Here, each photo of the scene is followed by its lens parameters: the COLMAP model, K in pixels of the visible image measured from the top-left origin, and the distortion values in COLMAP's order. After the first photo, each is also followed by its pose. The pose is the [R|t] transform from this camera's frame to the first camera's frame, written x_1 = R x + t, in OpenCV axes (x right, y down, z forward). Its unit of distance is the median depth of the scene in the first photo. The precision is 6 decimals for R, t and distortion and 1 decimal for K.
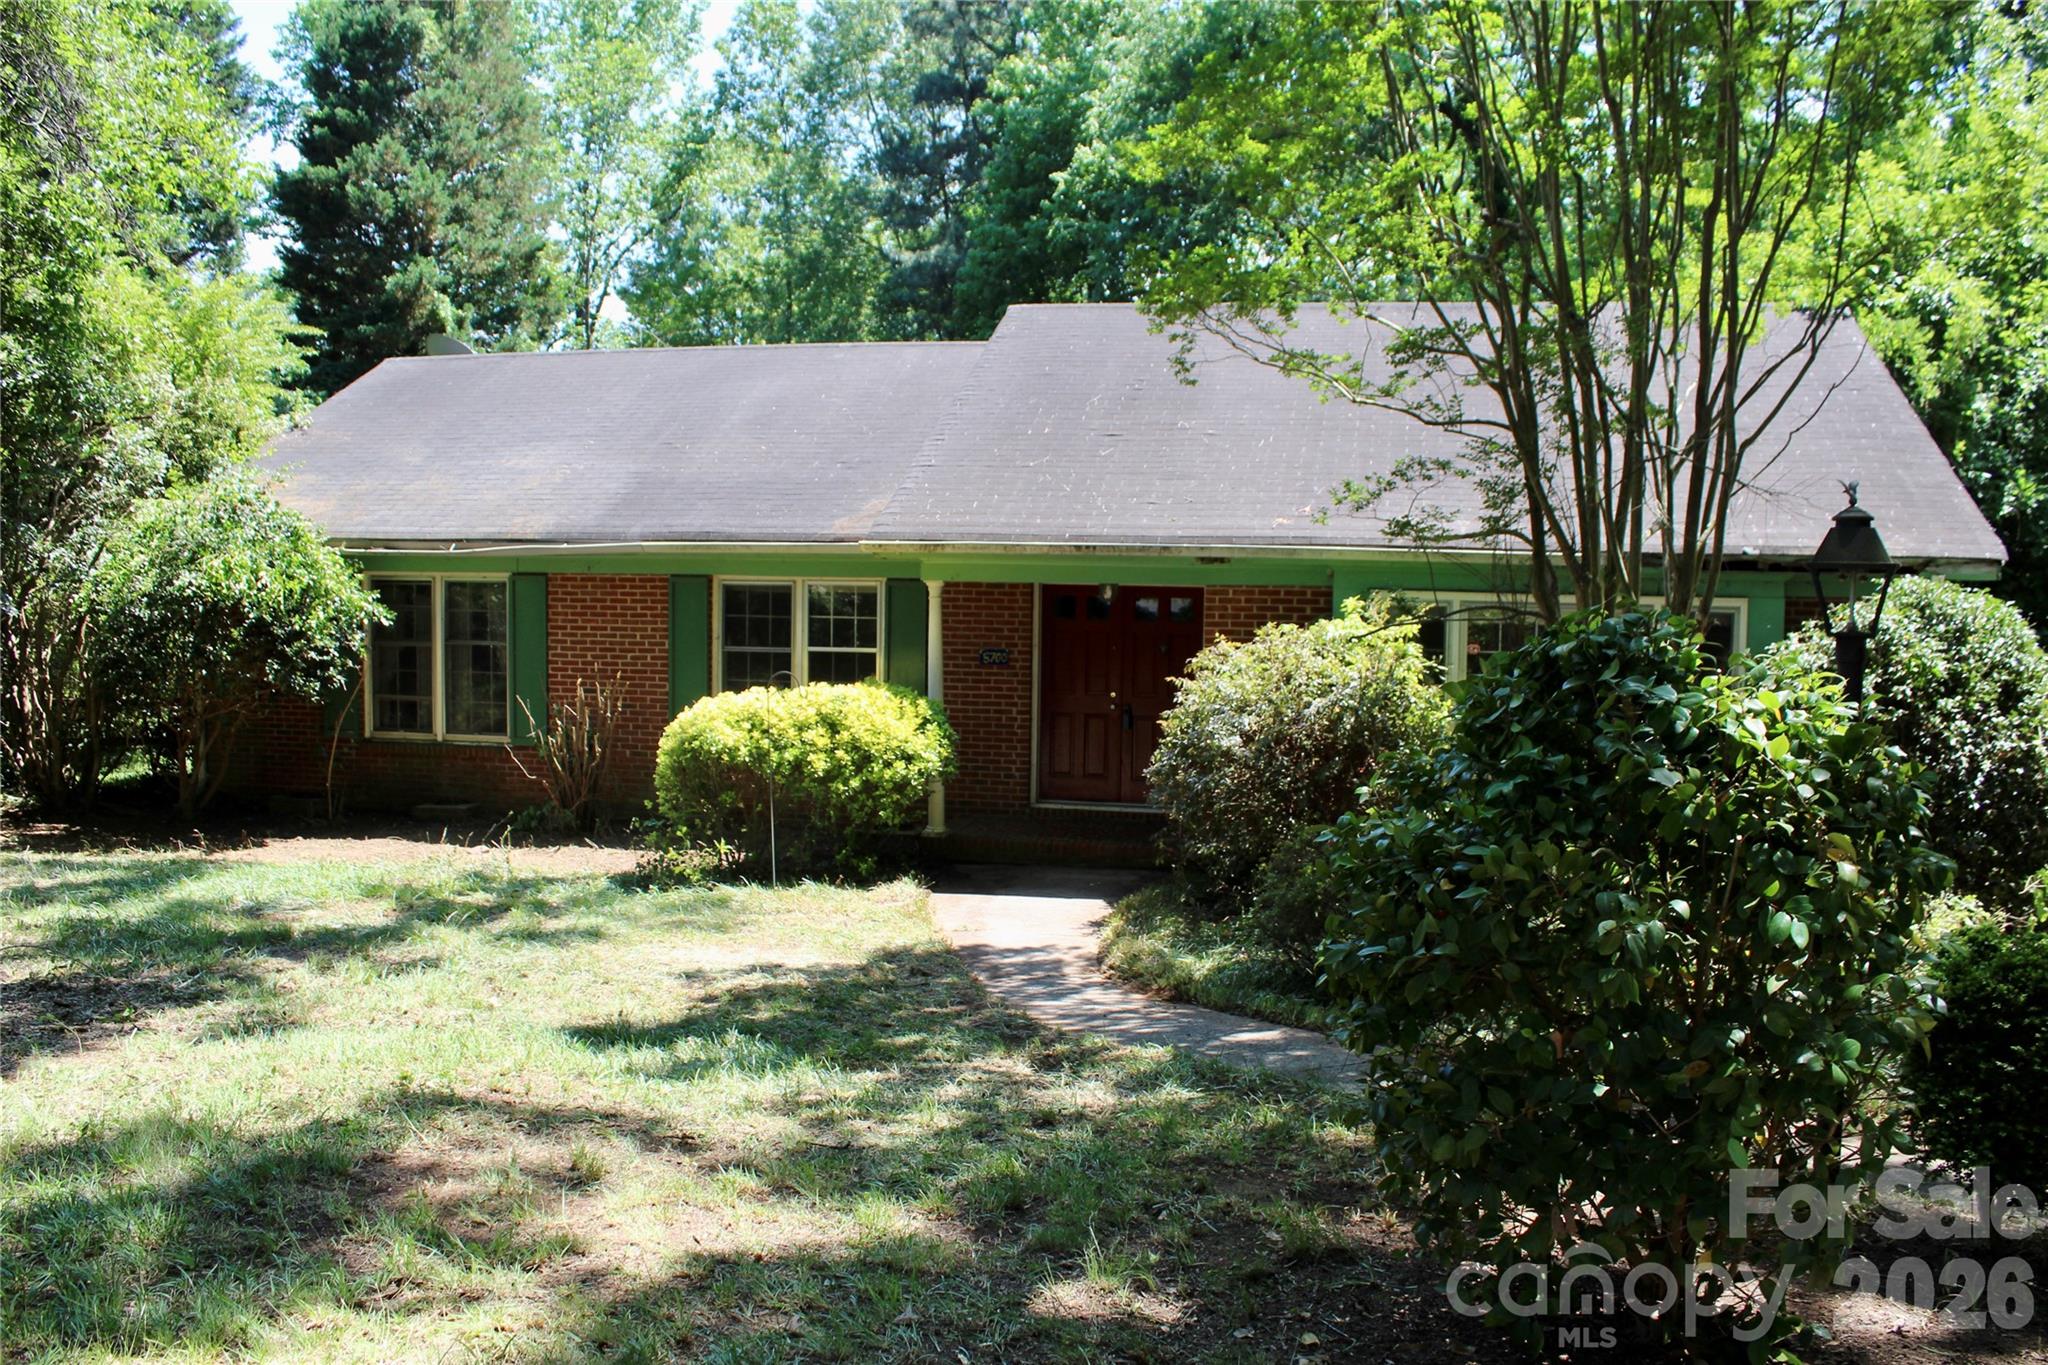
lens RADIAL K [[1765.1, 0, 1024.0], [0, 1765.1, 682.5], [0, 0, 1]] dist [-0.171621, 0.151340]
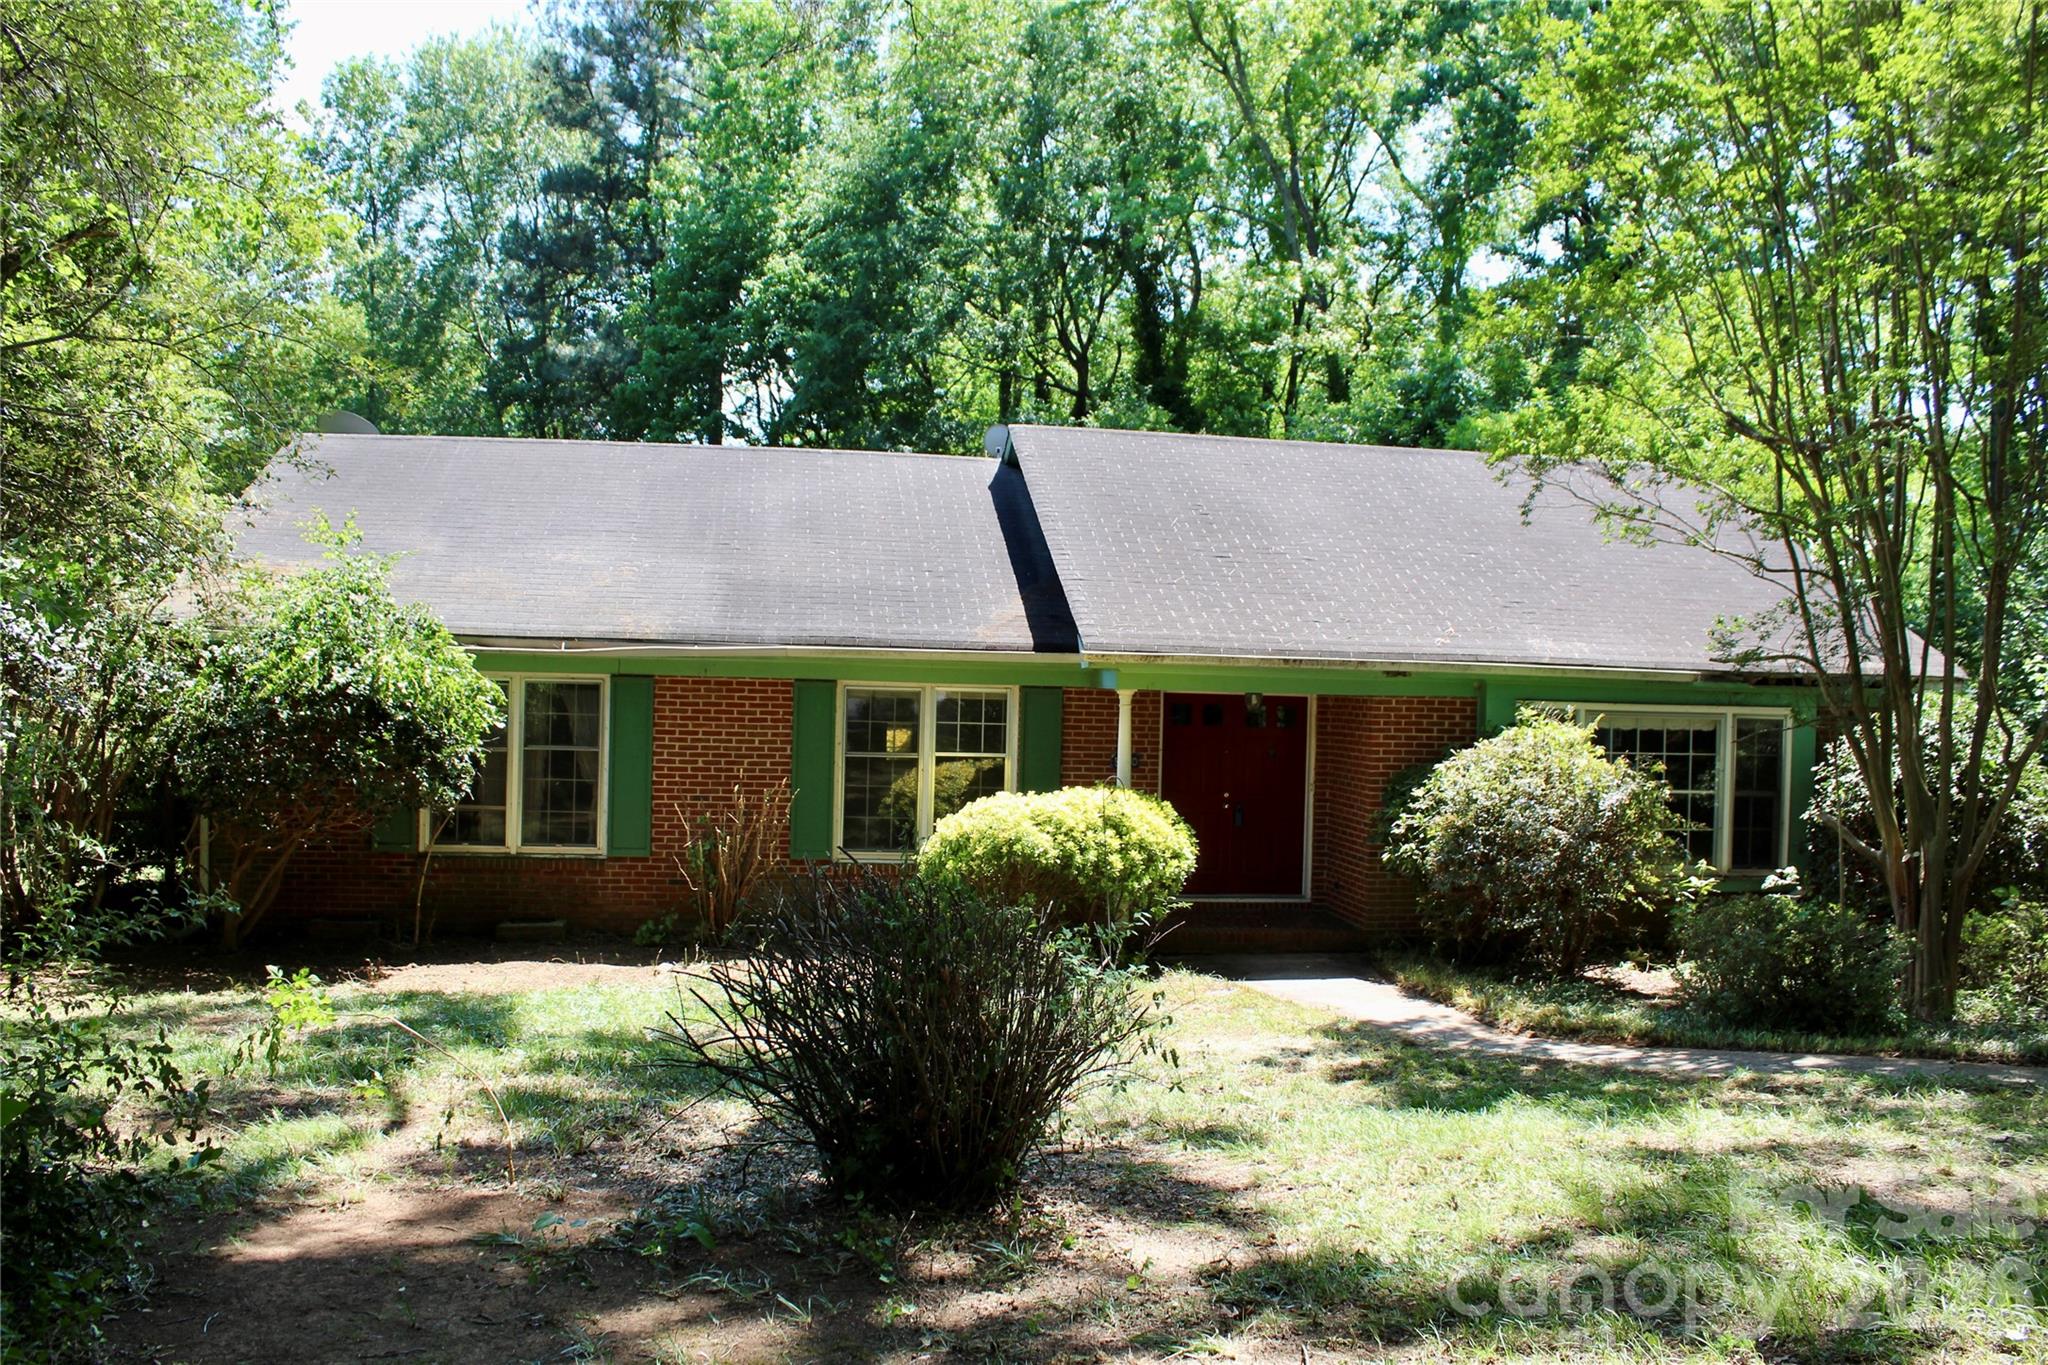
lens RADIAL K [[1765.1, 0, 1024.0], [0, 1765.1, 682.5], [0, 0, 1]] dist [-0.171621, 0.151340]
pose [[0.932483, 0.010578, 0.361059, -0.494445], [0.010553, 0.998347, -0.056505, -0.002568], [-0.361060, 0.056500, 0.930829, 0.035902]]
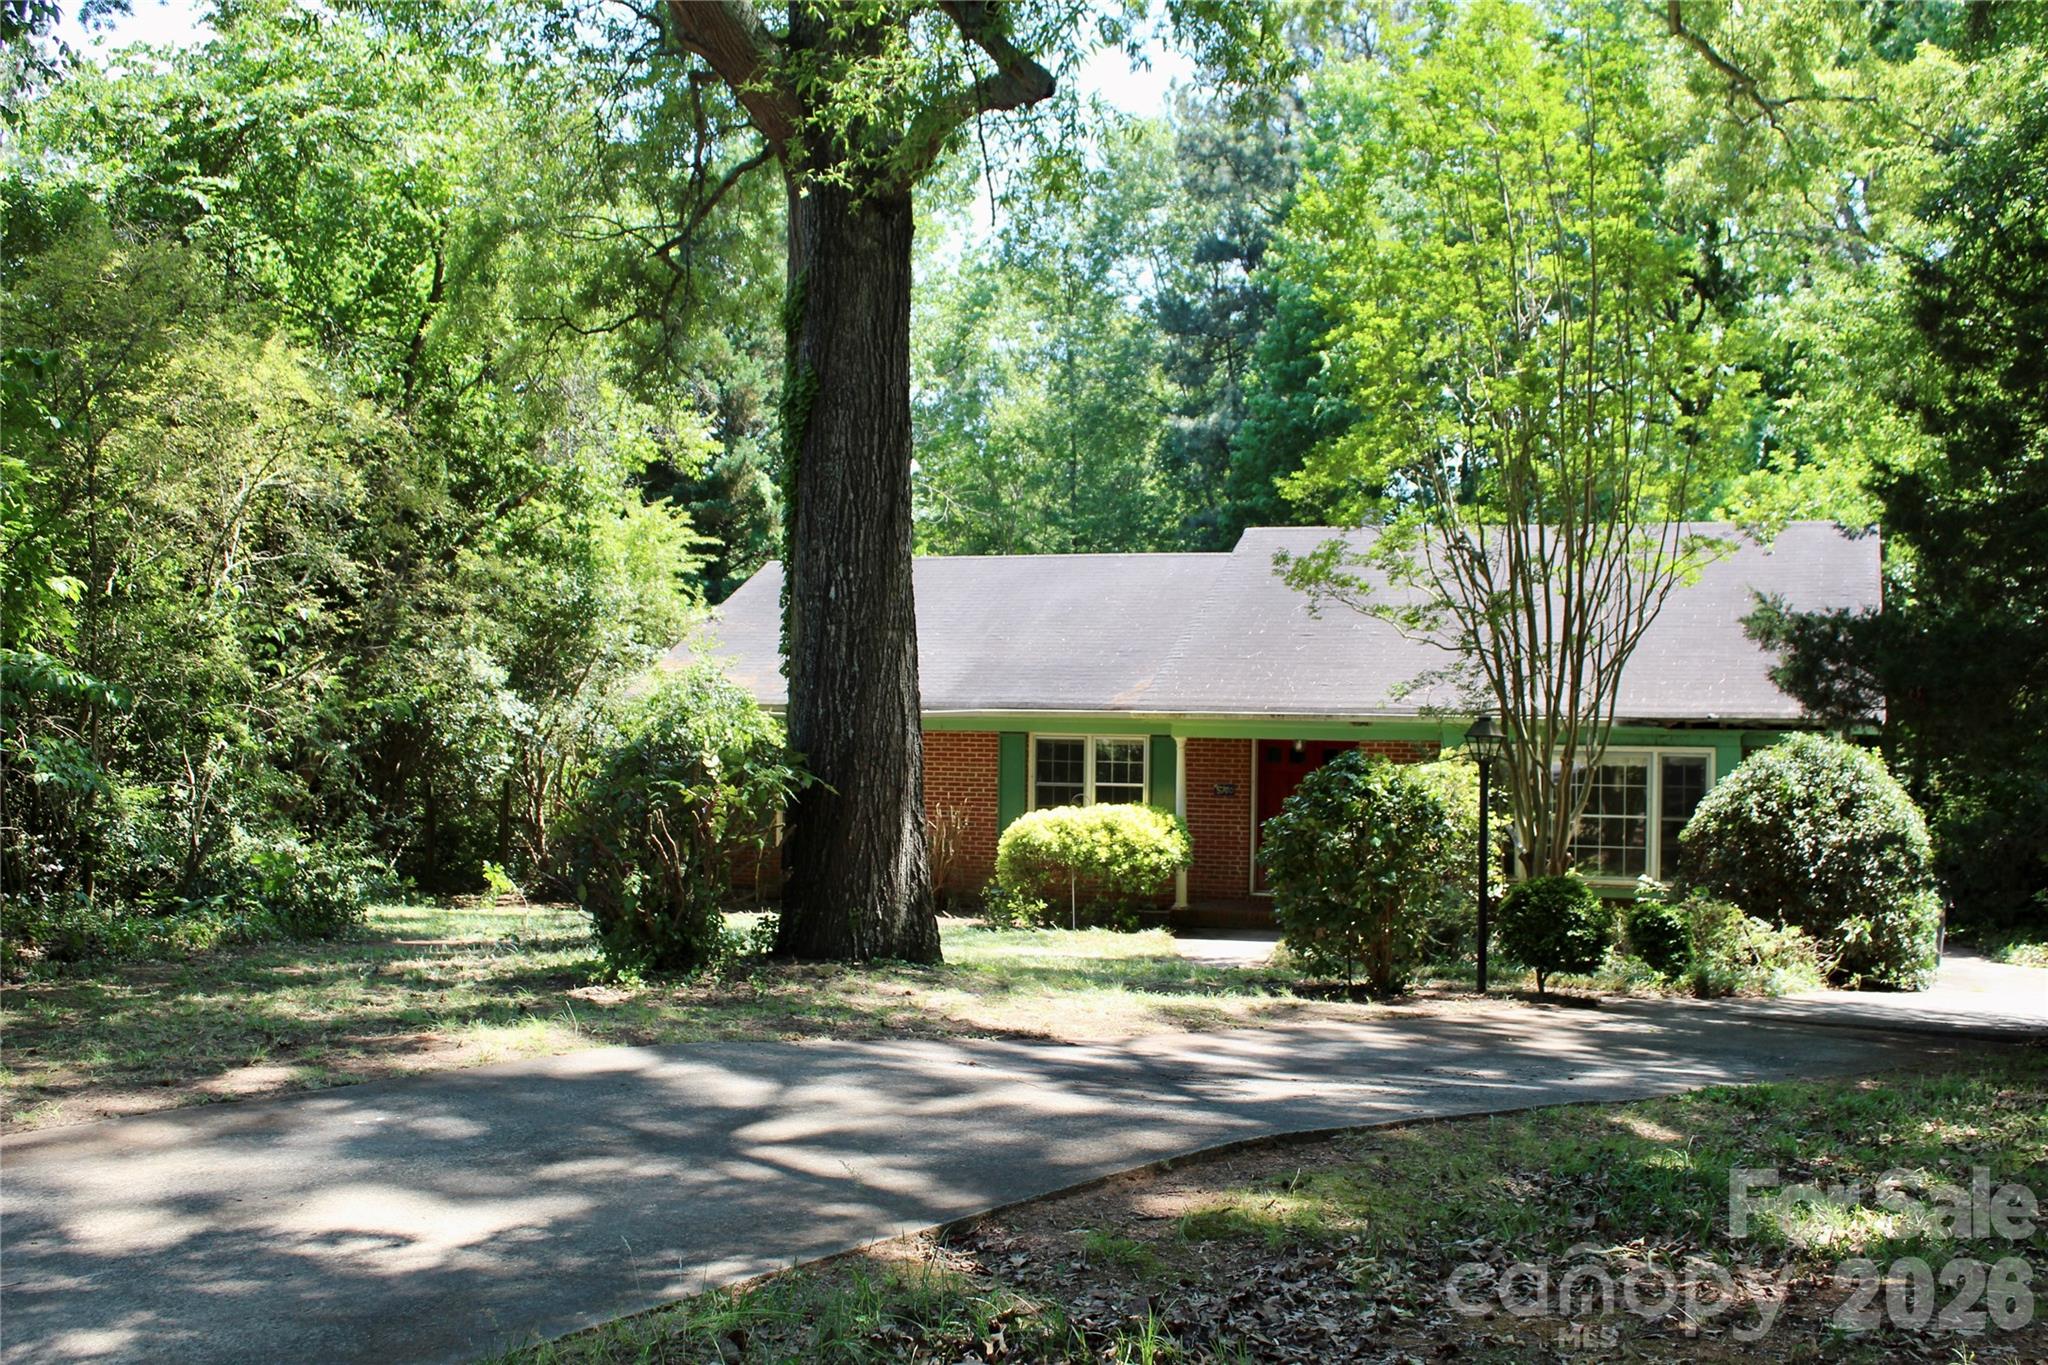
lens RADIAL K [[2212.9, 0, 1024.0], [0, 2212.9, 682.5], [0, 0, 1]] dist [-0.100577, 0.020339]
pose [[0.988649, -0.003398, -0.150205, 0.101062], [-0.008288, 0.996988, -0.077106, 0.042181], [0.150015, 0.077476, 0.985643, -0.880581]]
